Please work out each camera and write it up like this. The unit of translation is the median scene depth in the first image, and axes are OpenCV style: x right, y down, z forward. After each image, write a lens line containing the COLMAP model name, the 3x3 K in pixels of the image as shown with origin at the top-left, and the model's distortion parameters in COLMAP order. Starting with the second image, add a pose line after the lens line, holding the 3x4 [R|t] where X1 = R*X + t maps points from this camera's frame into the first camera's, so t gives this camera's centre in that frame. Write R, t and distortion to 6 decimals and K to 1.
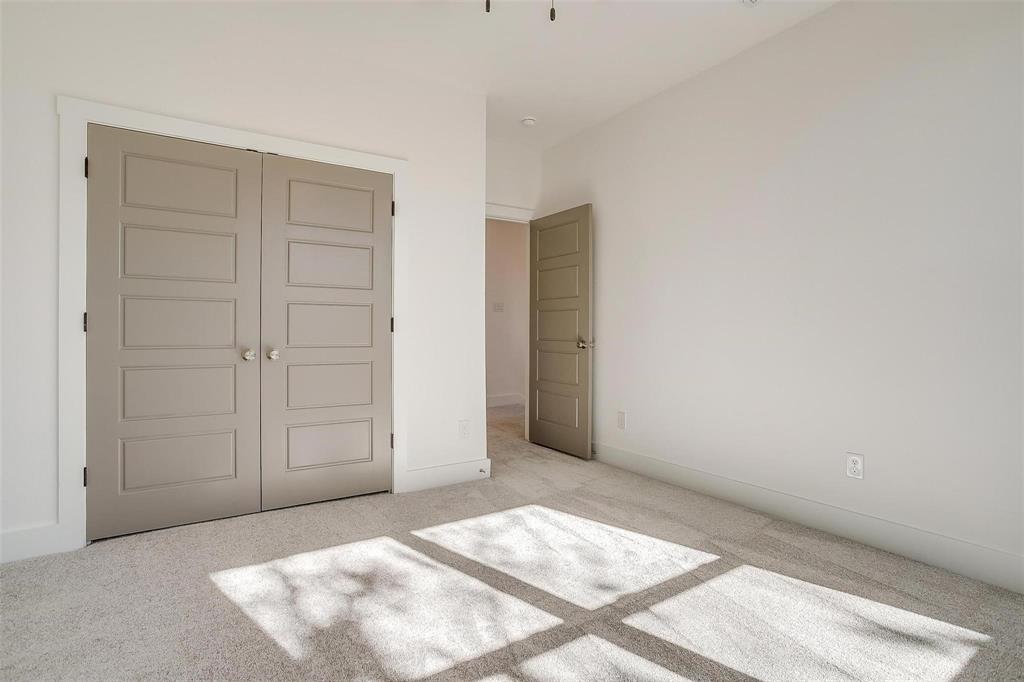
lens RADIAL K [[496.9, 0, 517.3], [0, 496.9, 348.3], [0, 0, 1]] dist [-0.027150, 0.015306]
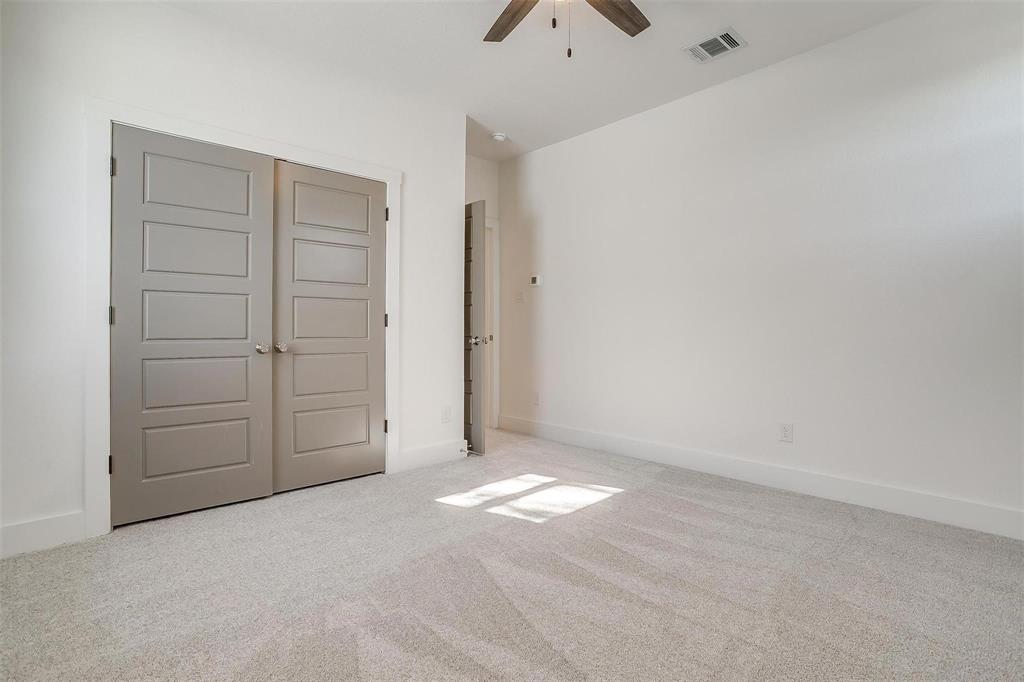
lens RADIAL K [[496.9, 0, 505.5], [0, 496.9, 339.0], [0, 0, 1]] dist [-0.027150, 0.015306]
pose [[0.983036, 0.004593, 0.183354, -0.215557], [-0.003211, 0.999964, -0.007829, 0.002657], [-0.183383, 0.007108, 0.983016, -0.141859]]
